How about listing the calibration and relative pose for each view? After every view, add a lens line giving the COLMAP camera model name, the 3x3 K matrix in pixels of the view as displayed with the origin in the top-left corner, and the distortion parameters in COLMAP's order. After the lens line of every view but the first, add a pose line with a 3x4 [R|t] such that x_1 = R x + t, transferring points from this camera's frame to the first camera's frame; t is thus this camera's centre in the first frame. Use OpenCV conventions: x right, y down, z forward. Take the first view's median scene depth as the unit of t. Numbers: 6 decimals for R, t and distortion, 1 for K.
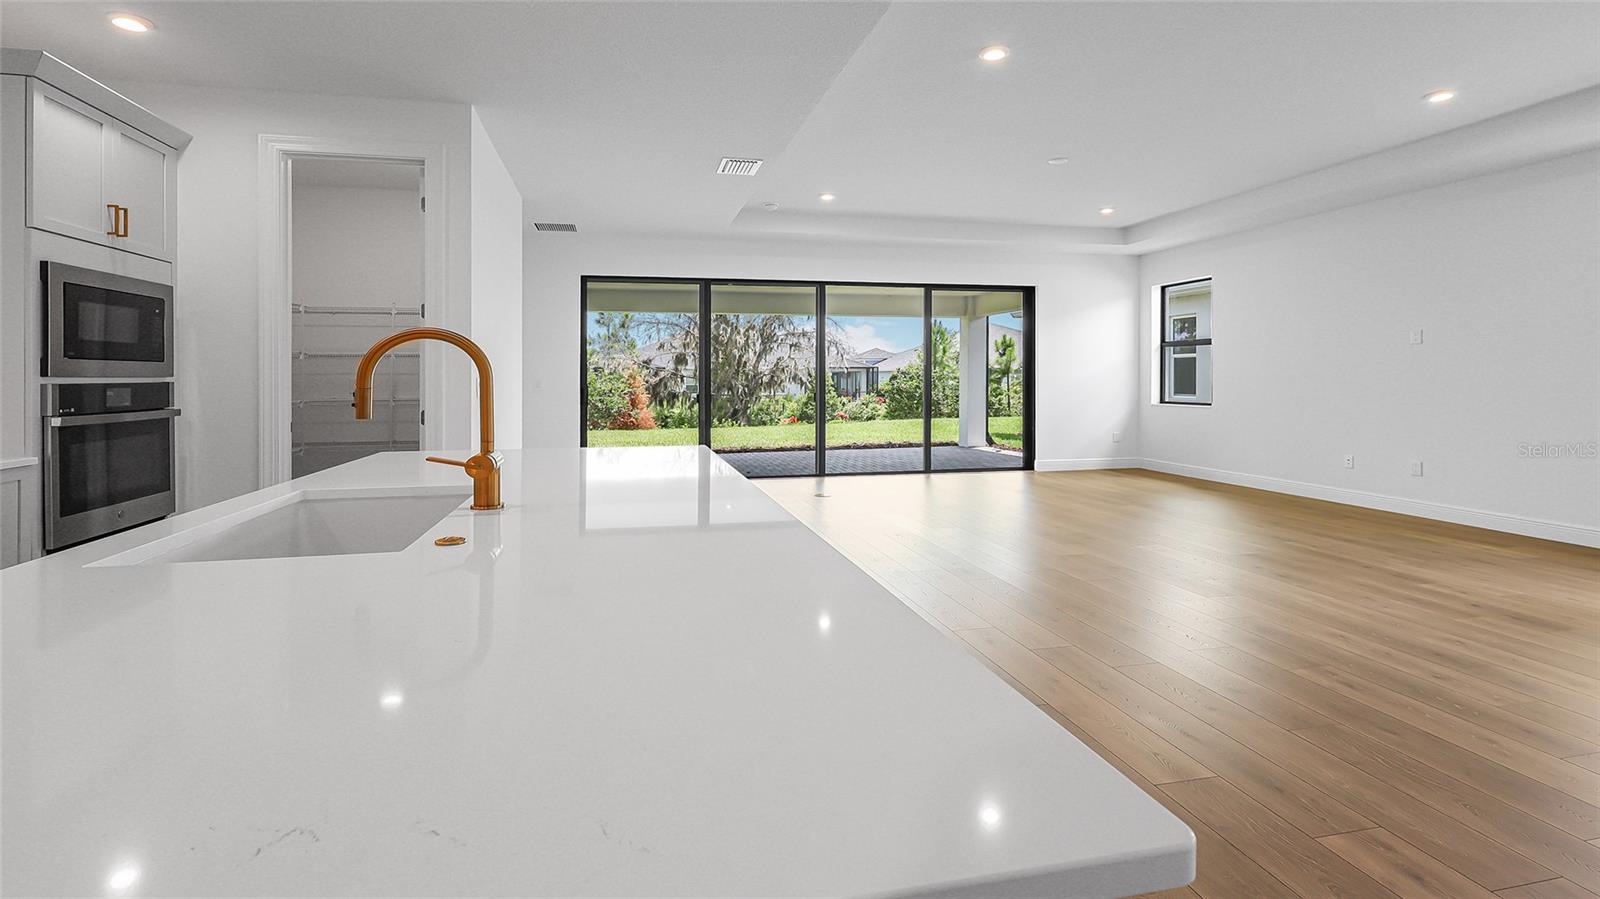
lens RADIAL K [[781.9, 0, 807.2], [0, 781.9, 375.8], [0, 0, 1]] dist [-0.003292, 0.000672]
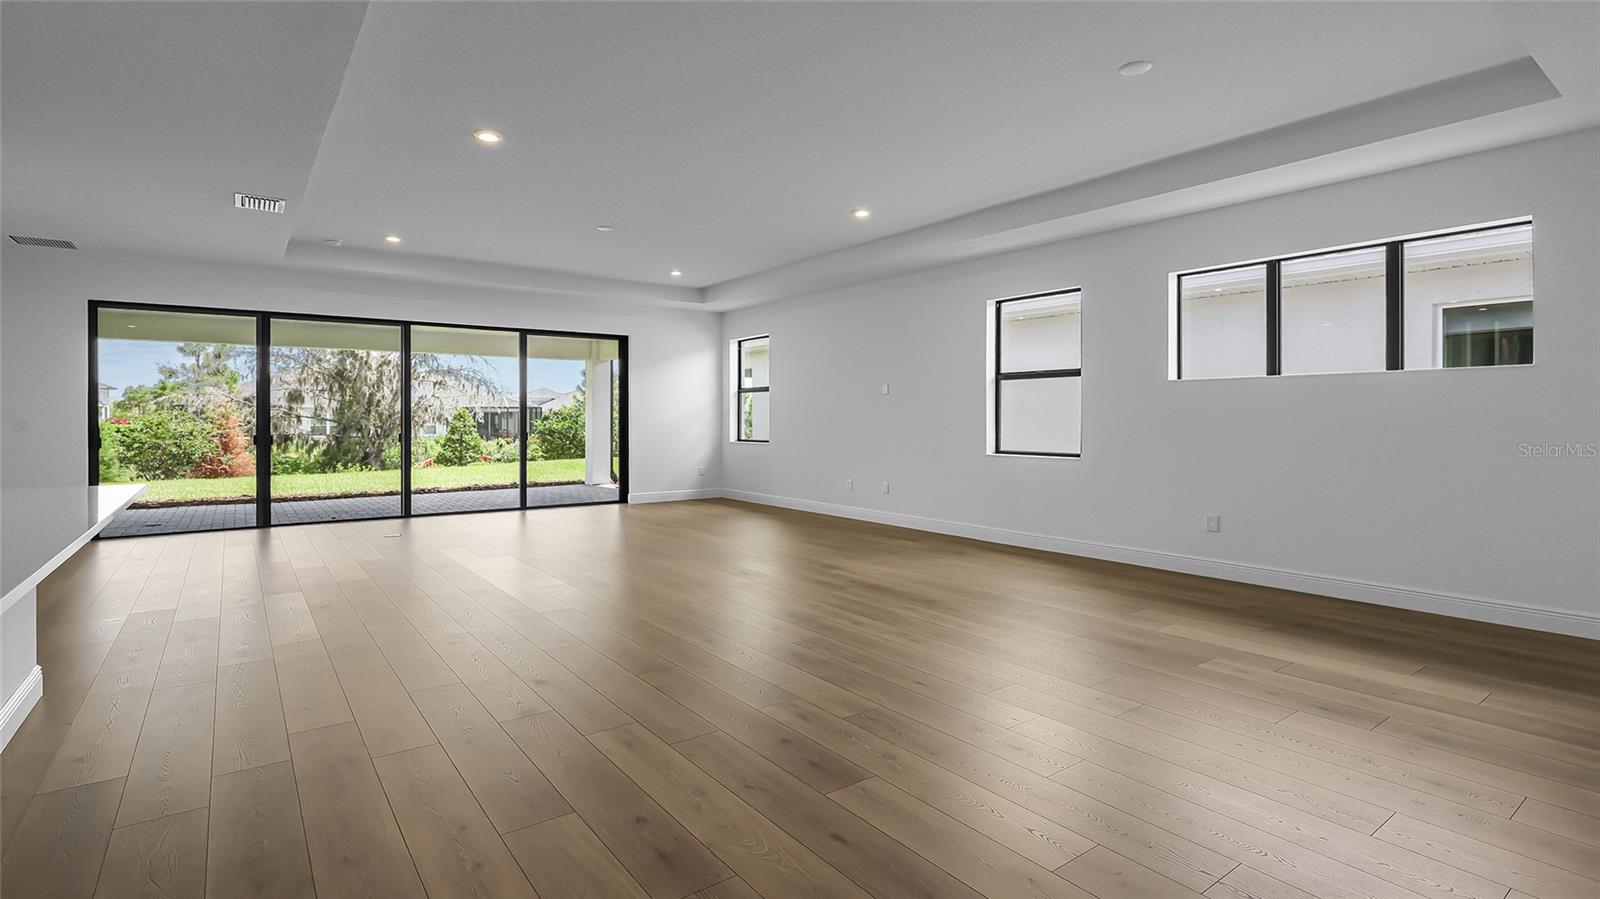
lens RADIAL K [[781.9, 0, 835.2], [0, 781.9, 423.2], [0, 0, 1]] dist [-0.003292, 0.000672]
pose [[0.916276, 0.000869, 0.400546, 0.080504], [-0.004244, 0.999963, 0.007538, -0.000651], [-0.400524, -0.008607, 0.916246, -0.083351]]
